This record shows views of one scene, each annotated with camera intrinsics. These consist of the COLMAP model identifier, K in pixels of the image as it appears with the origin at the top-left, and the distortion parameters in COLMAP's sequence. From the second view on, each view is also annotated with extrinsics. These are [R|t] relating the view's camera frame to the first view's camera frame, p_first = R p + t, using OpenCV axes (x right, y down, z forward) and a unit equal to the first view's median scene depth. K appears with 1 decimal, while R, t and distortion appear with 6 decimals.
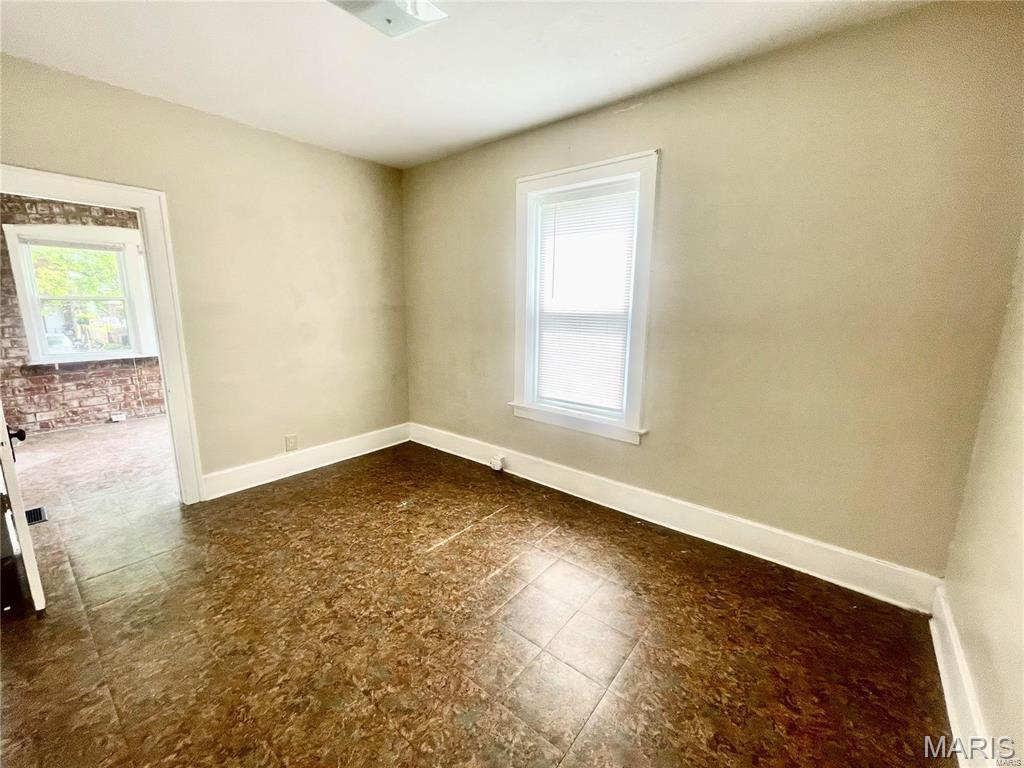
lens RADIAL K [[416.3, 0, 504.4], [0, 416.3, 383.8], [0, 0, 1]] dist [-0.005600, 0.003123]
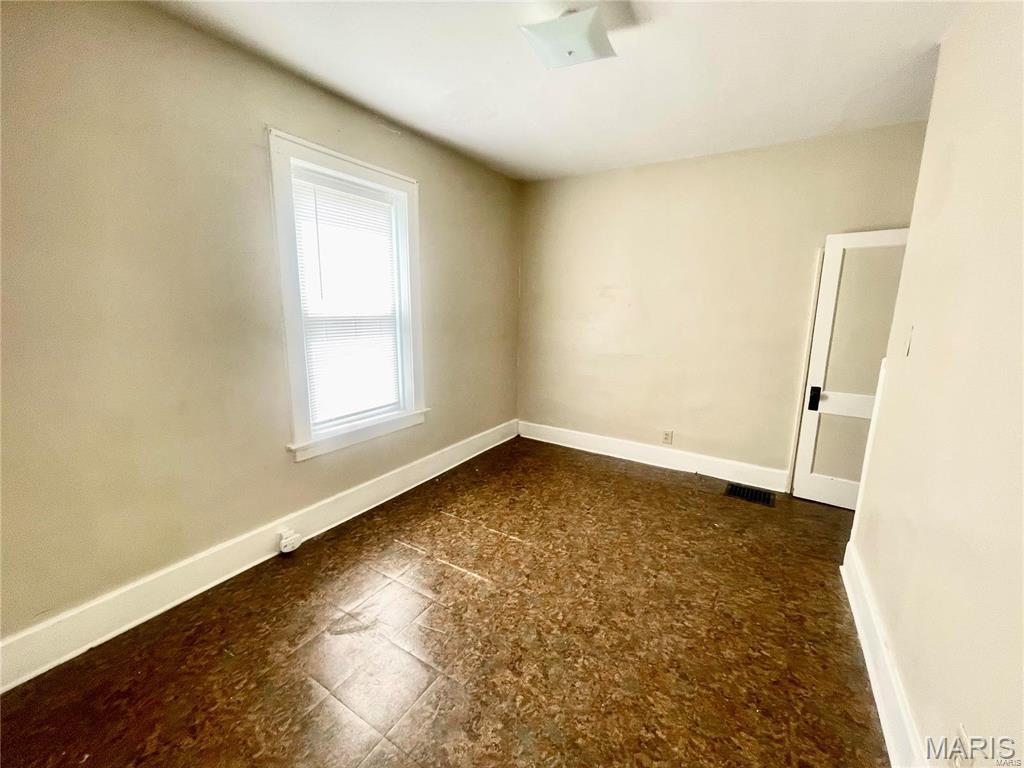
lens RADIAL K [[416.3, 0, 516.9], [0, 416.3, 386.4], [0, 0, 1]] dist [-0.005600, 0.003123]
pose [[-0.143092, -0.205439, 0.968153, -1.431781], [0.172526, 0.958064, 0.228797, -0.303529], [-0.974556, 0.199771, -0.101648, 1.374417]]
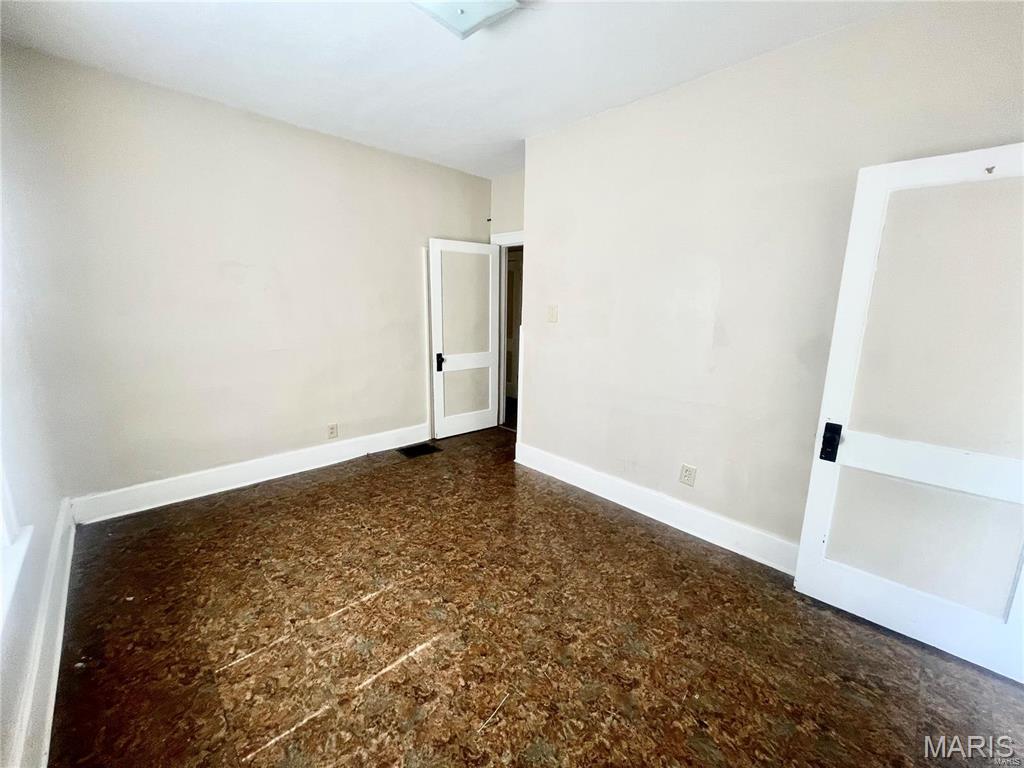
lens RADIAL K [[416.3, 0, 506.1], [0, 416.3, 385.3], [0, 0, 1]] dist [-0.005600, 0.003123]
pose [[-0.992916, -0.049716, 0.107913, -0.516621], [-0.004373, 0.922924, 0.384957, -0.419919], [-0.118734, 0.381758, -0.916604, 2.157712]]
